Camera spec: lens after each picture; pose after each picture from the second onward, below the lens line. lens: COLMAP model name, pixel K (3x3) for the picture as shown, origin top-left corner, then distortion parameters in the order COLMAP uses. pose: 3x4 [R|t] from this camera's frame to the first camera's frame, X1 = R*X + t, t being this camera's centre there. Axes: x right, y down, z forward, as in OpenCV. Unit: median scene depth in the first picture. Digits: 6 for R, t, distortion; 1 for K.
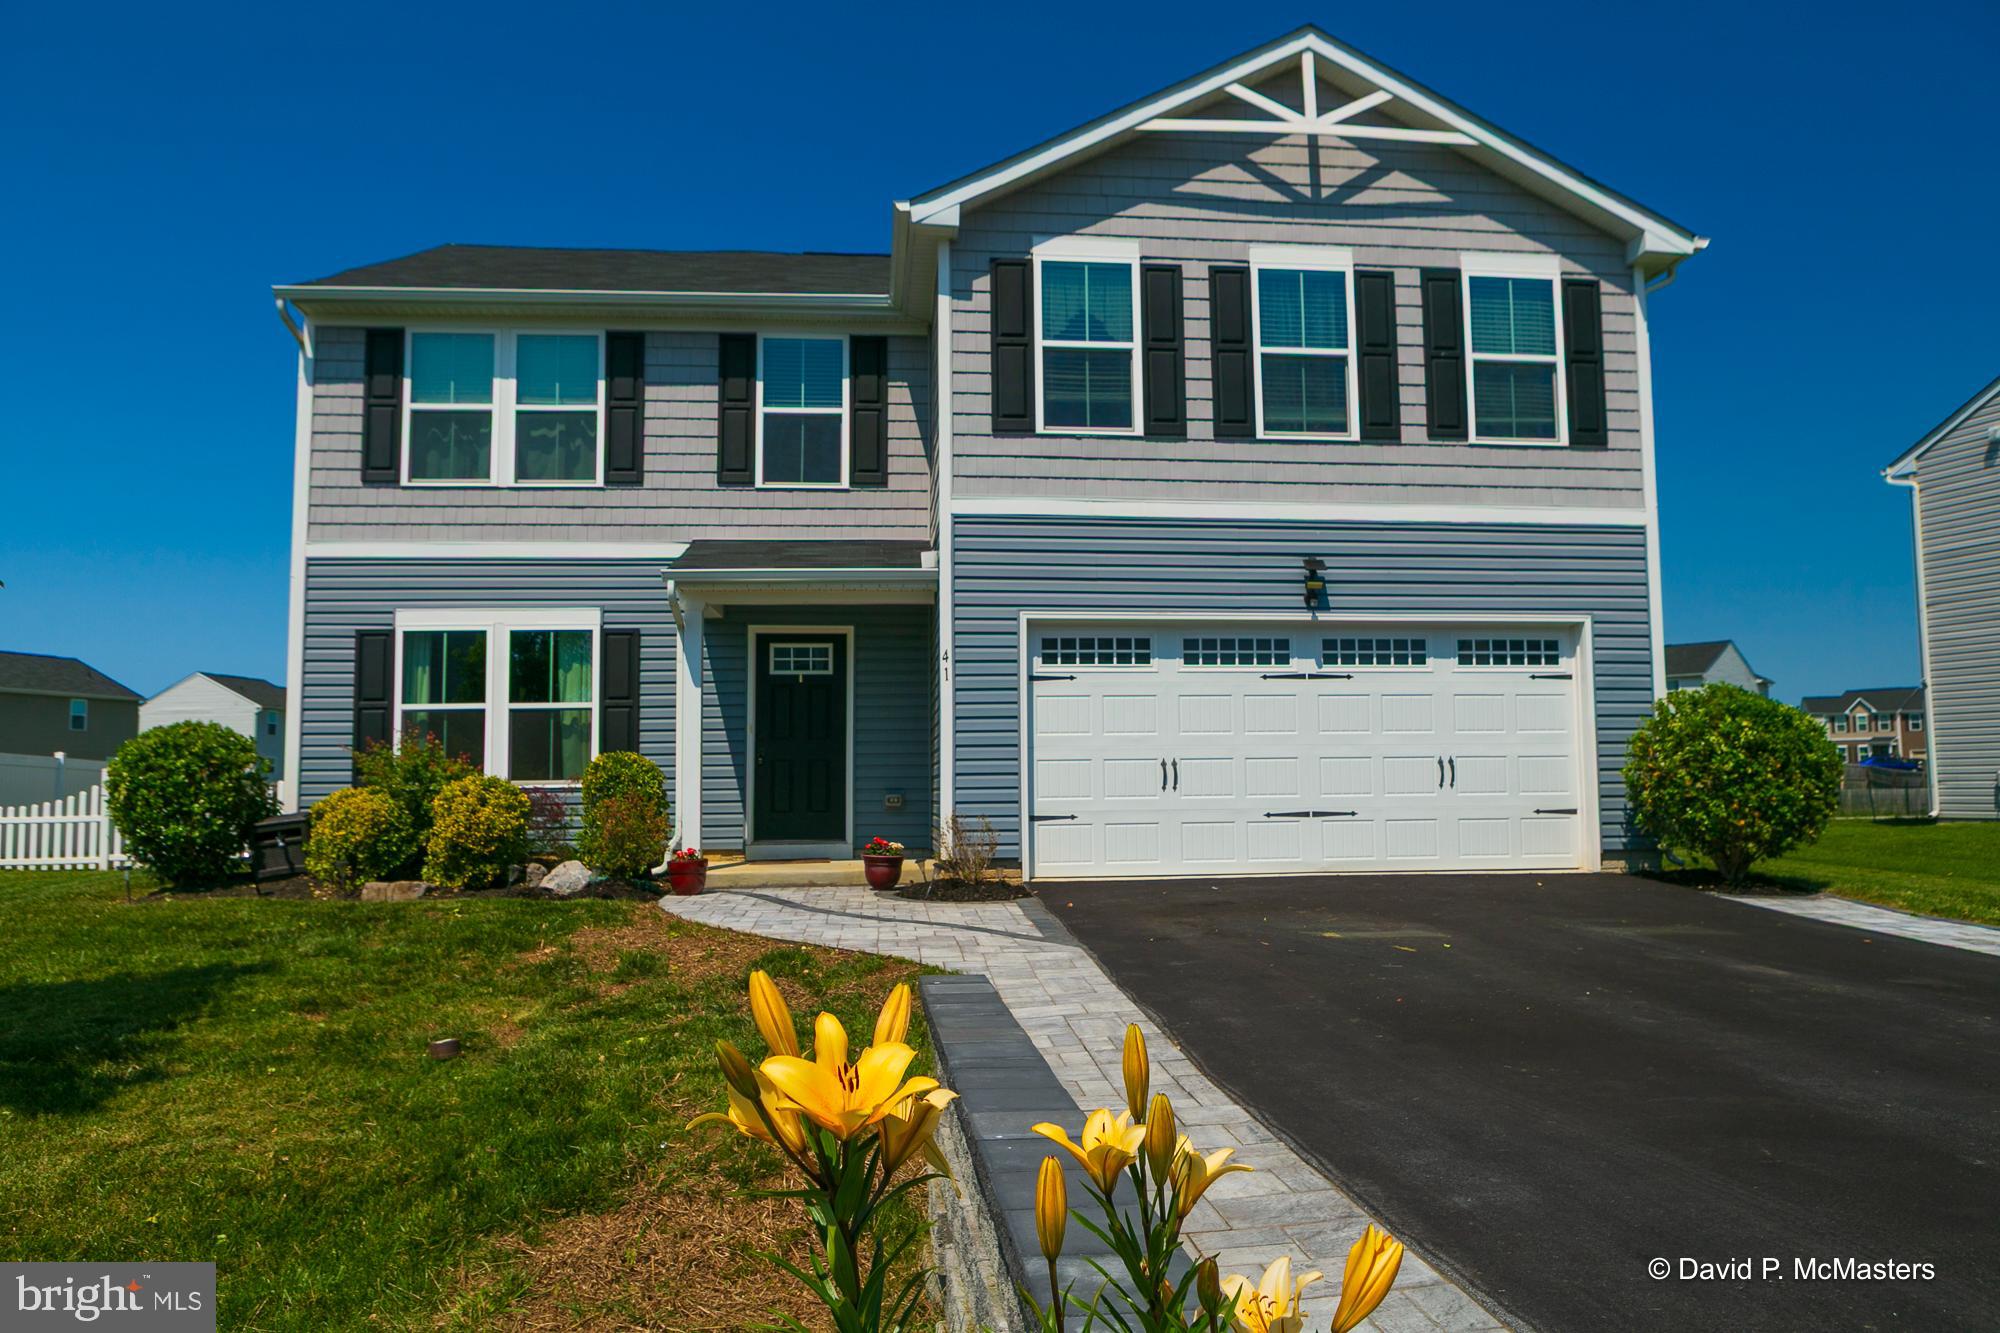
lens RADIAL K [[1408.4, 0, 1017.7], [0, 1408.4, 699.7], [0, 0, 1]] dist [0.001126, 0.031099]
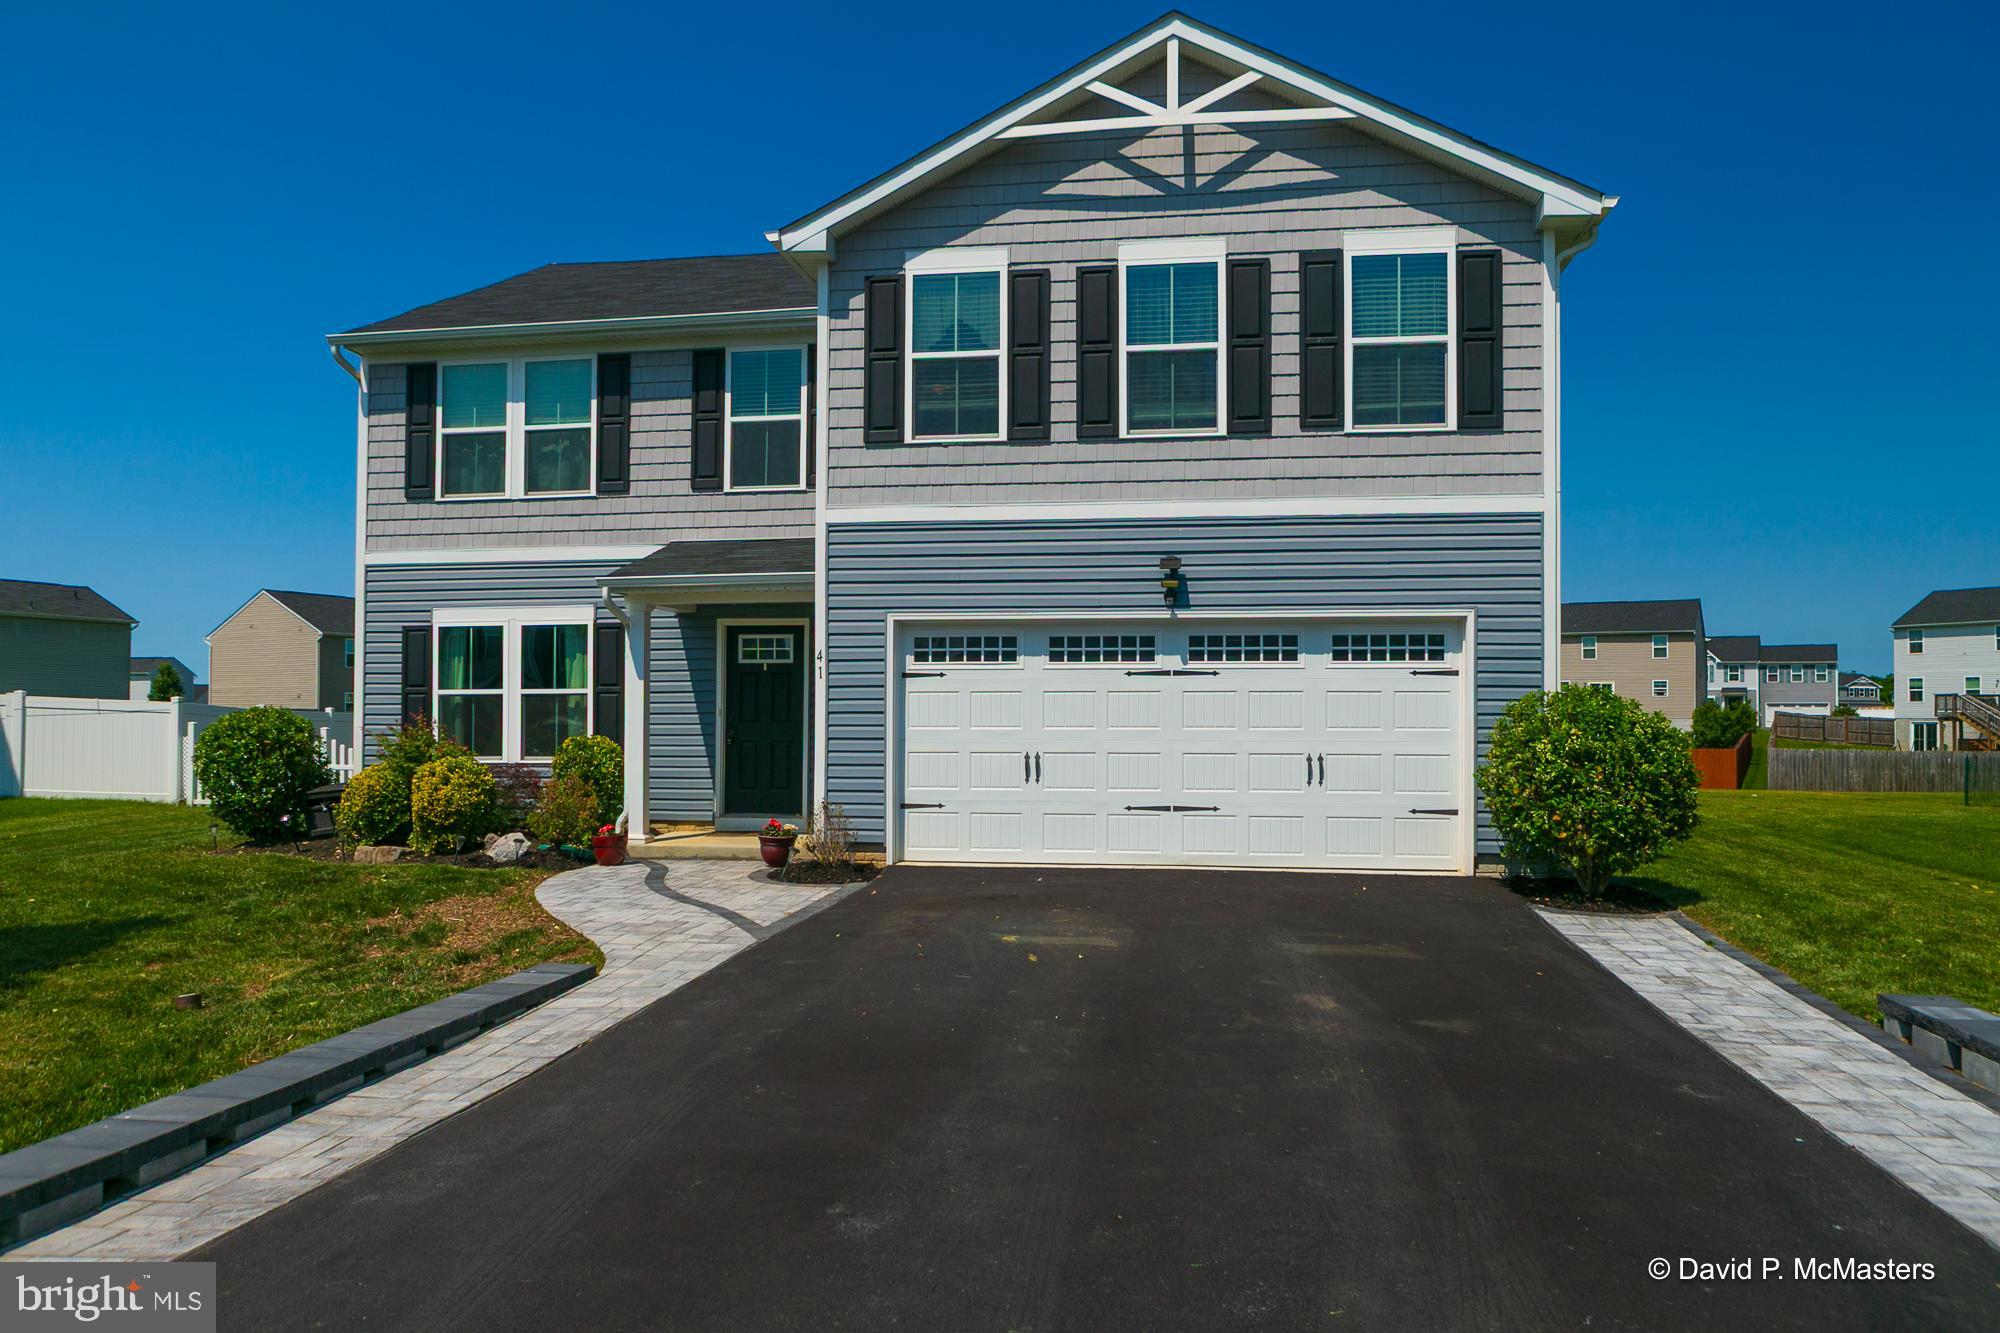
lens RADIAL K [[1432.5, 0, 1006.0], [0, 1432.5, 725.5], [0, 0, 1]] dist [0.007064, 0.031310]
pose [[0.963787, 0.013935, -0.266310, 0.365080], [0.002839, 0.998041, 0.062498, -0.043667], [0.266659, -0.060991, 0.961859, -0.025050]]
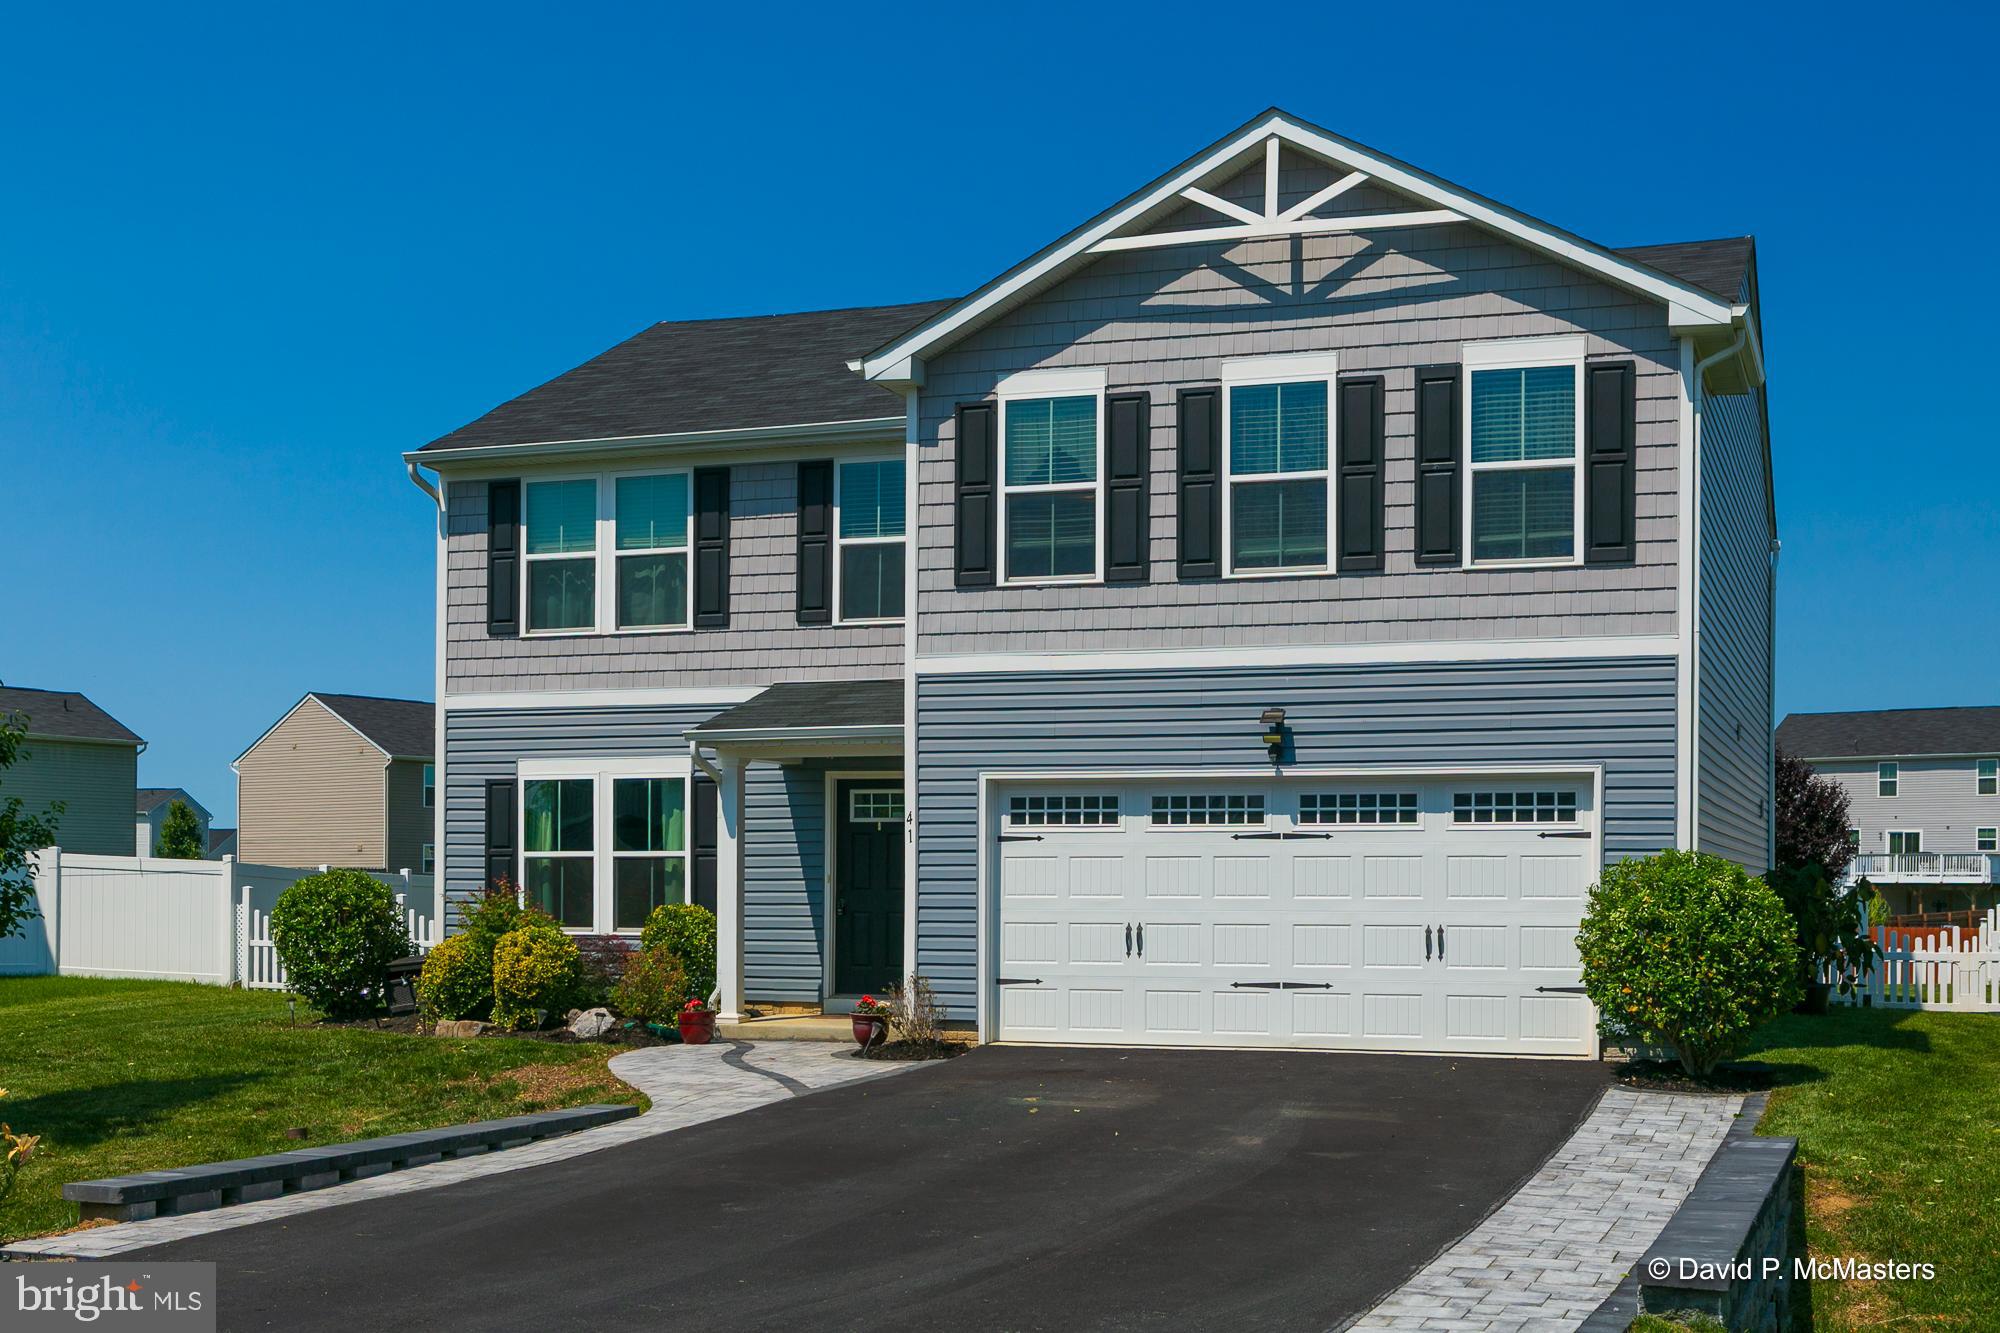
lens RADIAL K [[2507.0, 0, 1094.4], [0, 2507.0, 944.7], [0, 0, 1]] dist [0.113040, 0.018309]
pose [[0.903670, 0.023238, -0.427599, 0.797412], [0.013317, 0.996519, 0.082299, -0.082212], [0.428023, -0.080065, 0.900214, -0.534263]]
